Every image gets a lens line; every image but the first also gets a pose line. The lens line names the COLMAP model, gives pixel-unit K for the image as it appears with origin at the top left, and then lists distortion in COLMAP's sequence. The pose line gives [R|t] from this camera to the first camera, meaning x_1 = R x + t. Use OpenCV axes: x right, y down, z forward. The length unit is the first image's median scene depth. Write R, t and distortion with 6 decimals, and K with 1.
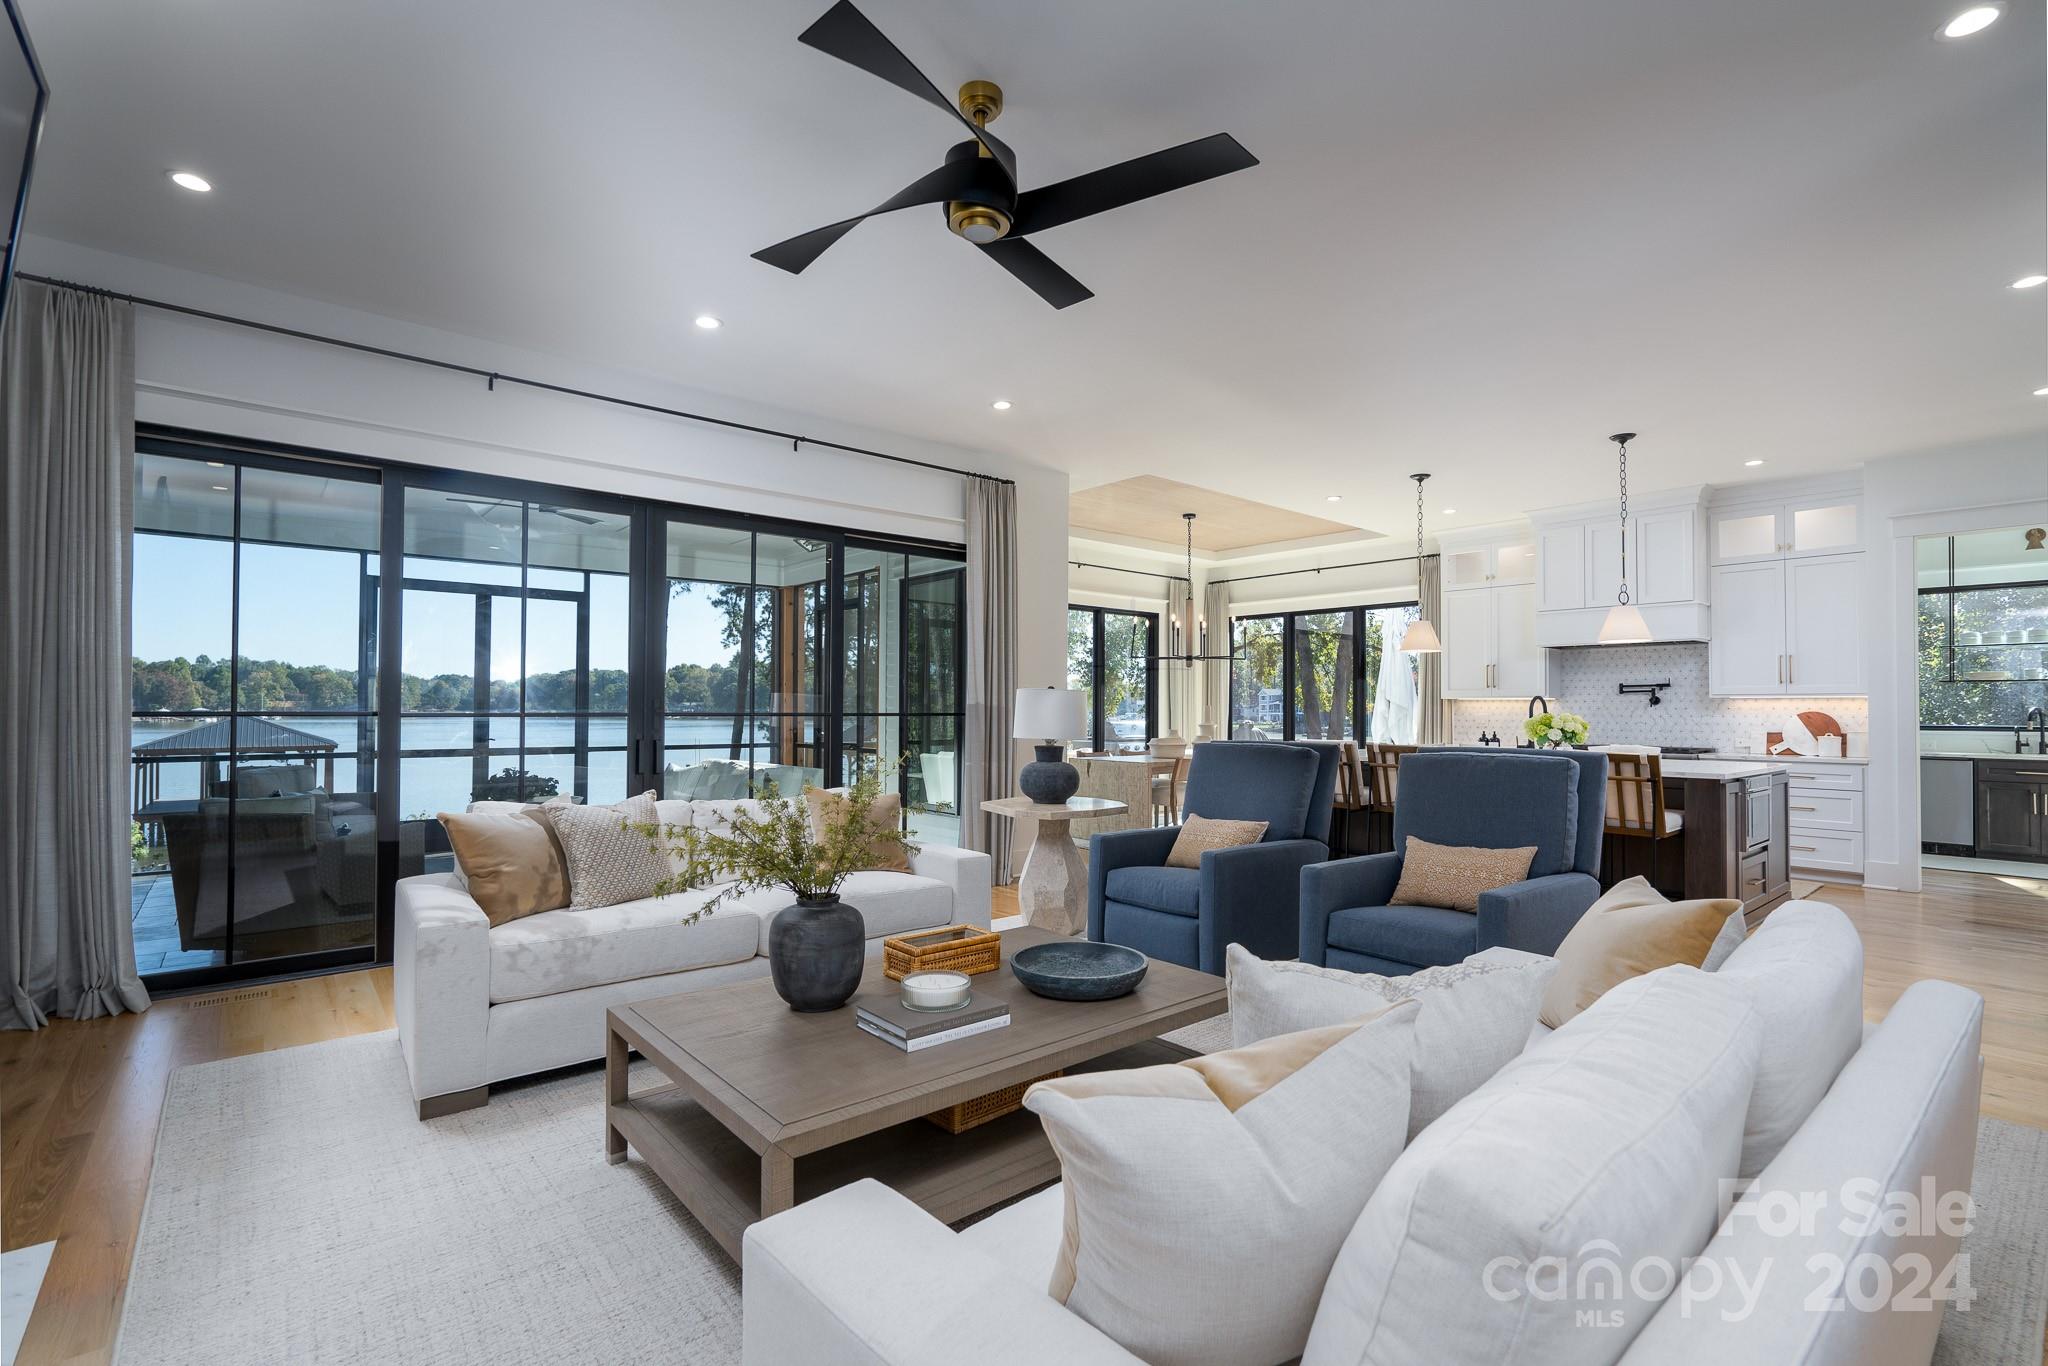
lens RADIAL K [[926.5, 0, 1017.2], [0, 926.5, 692.5], [0, 0, 1]] dist [0.000698, 0.000273]
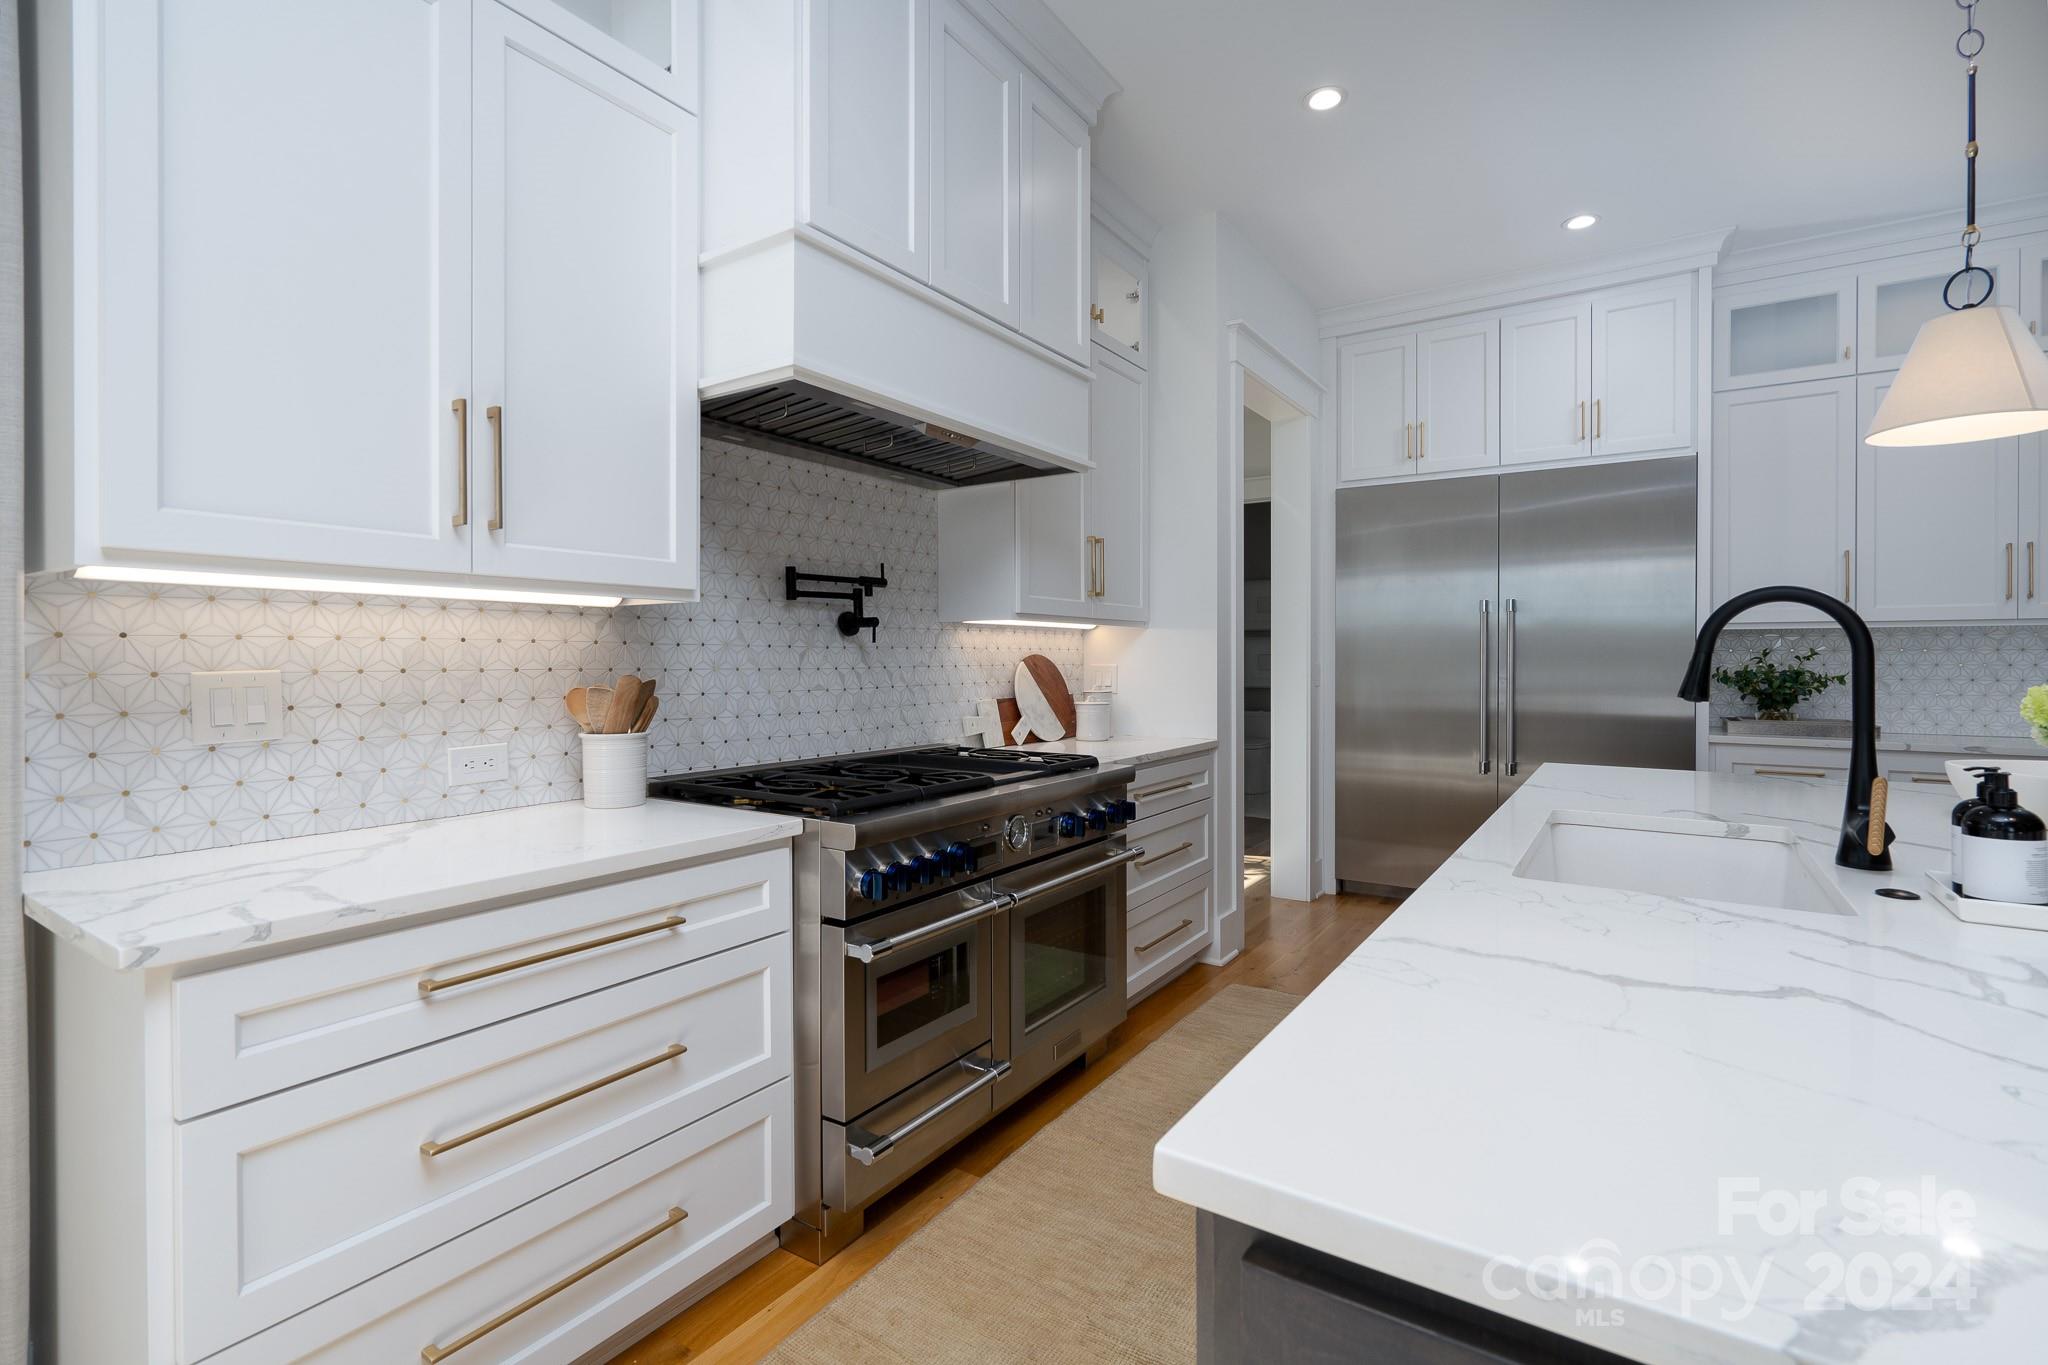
lens RADIAL K [[944.0, 0, 1027.4], [0, 944.0, 657.3], [0, 0, 1]] dist [0.000158, 0.000714]
pose [[-0.288659, -0.003427, 0.957426, 0.325613], [-0.018440, 0.999828, -0.001981, 0.020888], [-0.957254, -0.018227, -0.288672, 1.038096]]
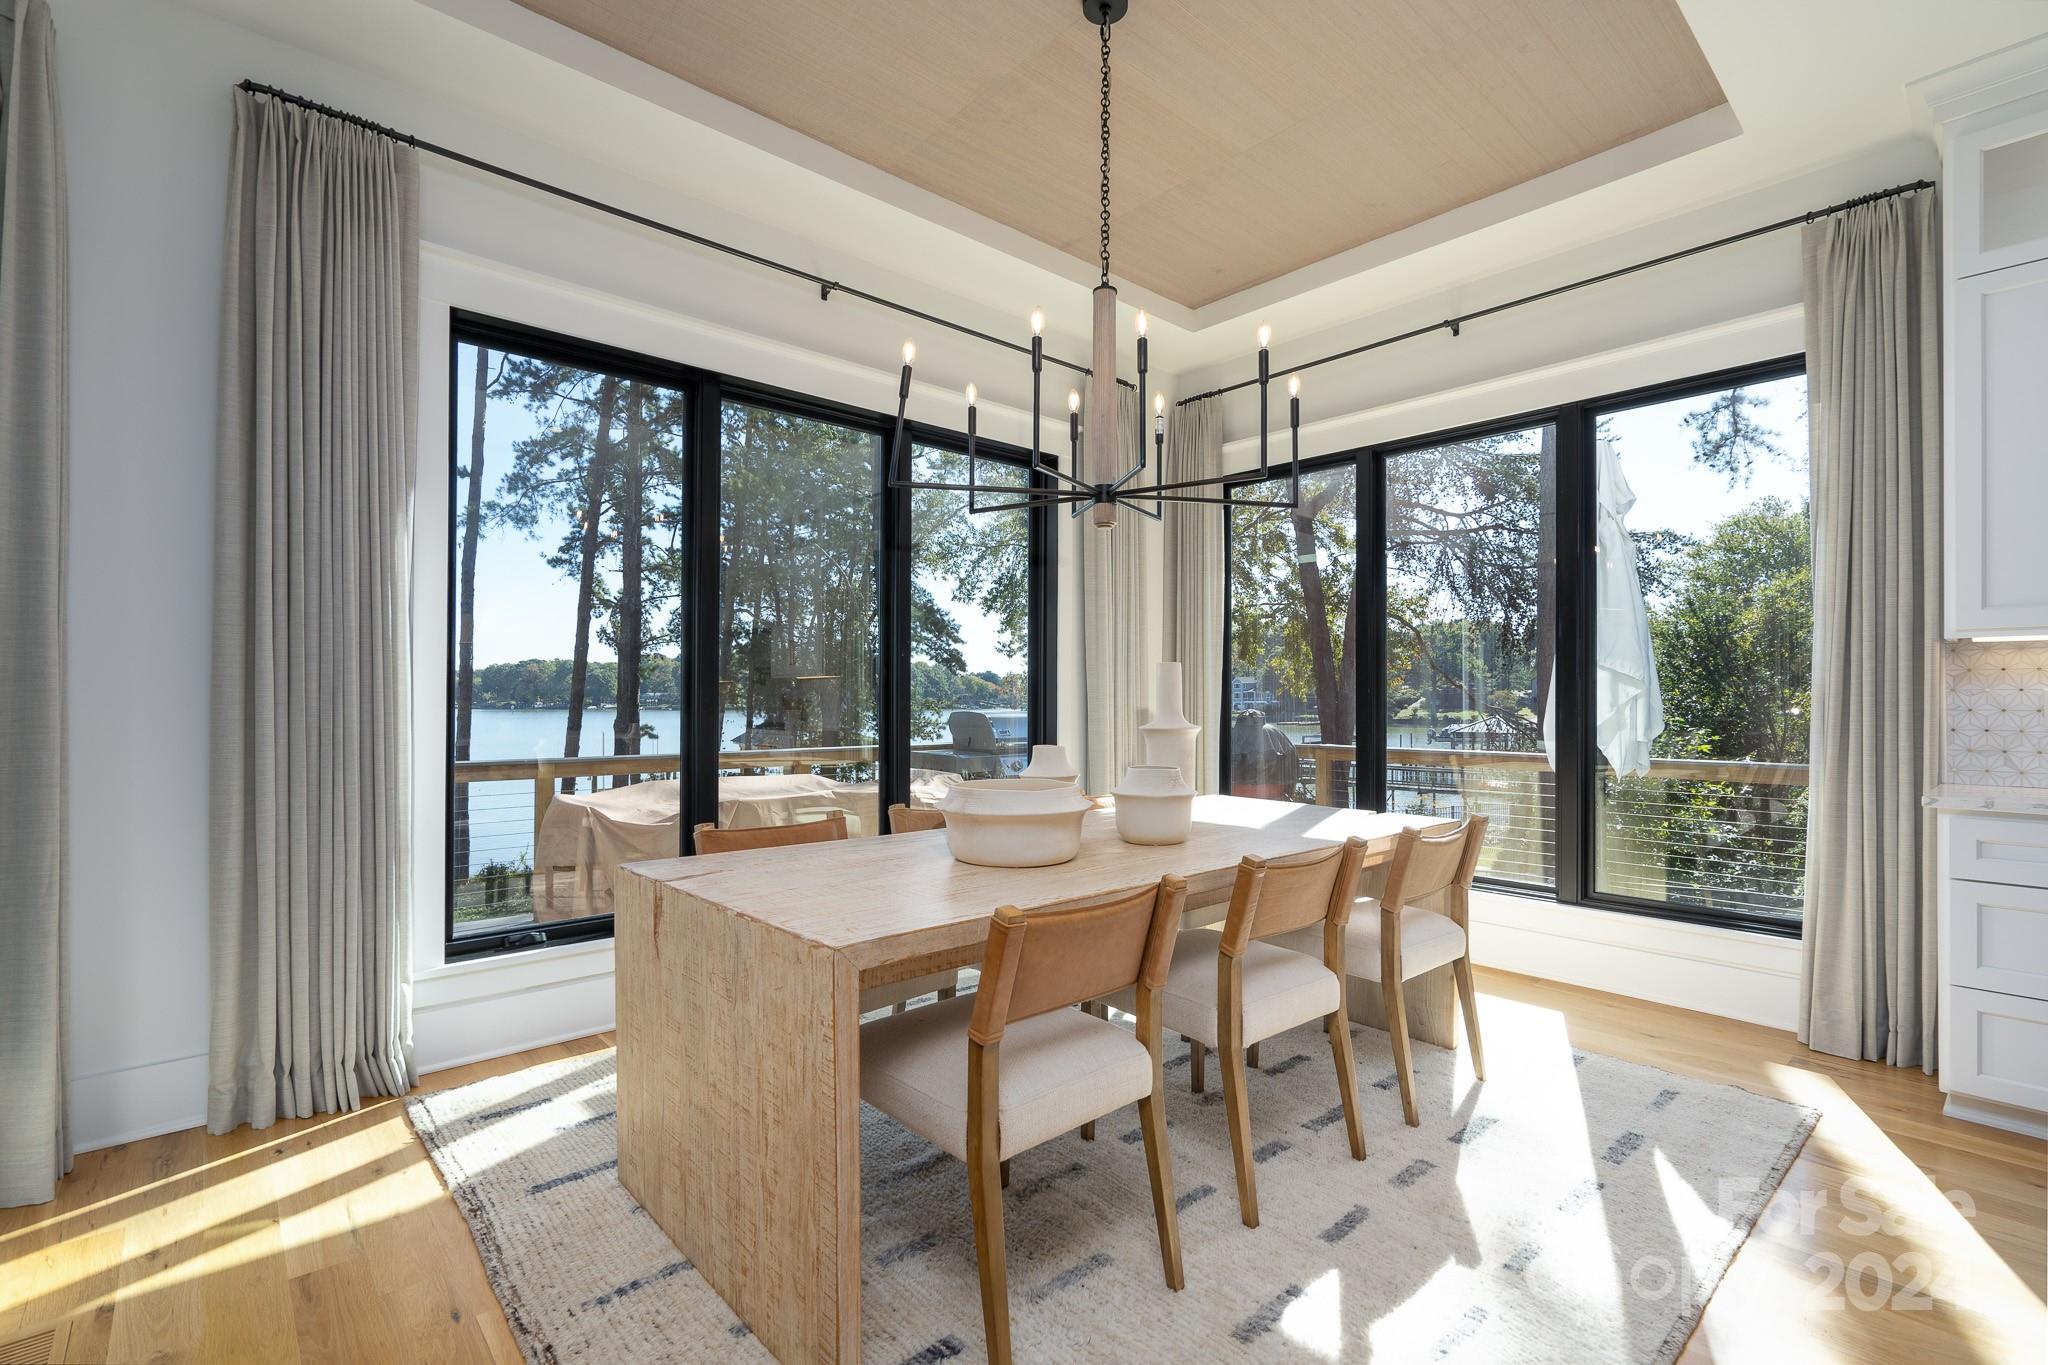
lens RADIAL K [[926.5, 0, 1017.2], [0, 926.5, 692.0], [0, 0, 1]] dist [0.000698, 0.000273]
pose [[0.999296, -0.000326, 0.037521, 0.165181], [-0.000053, 0.999949, 0.010102, 0.024533], [-0.037522, -0.010097, 0.999245, 0.813466]]
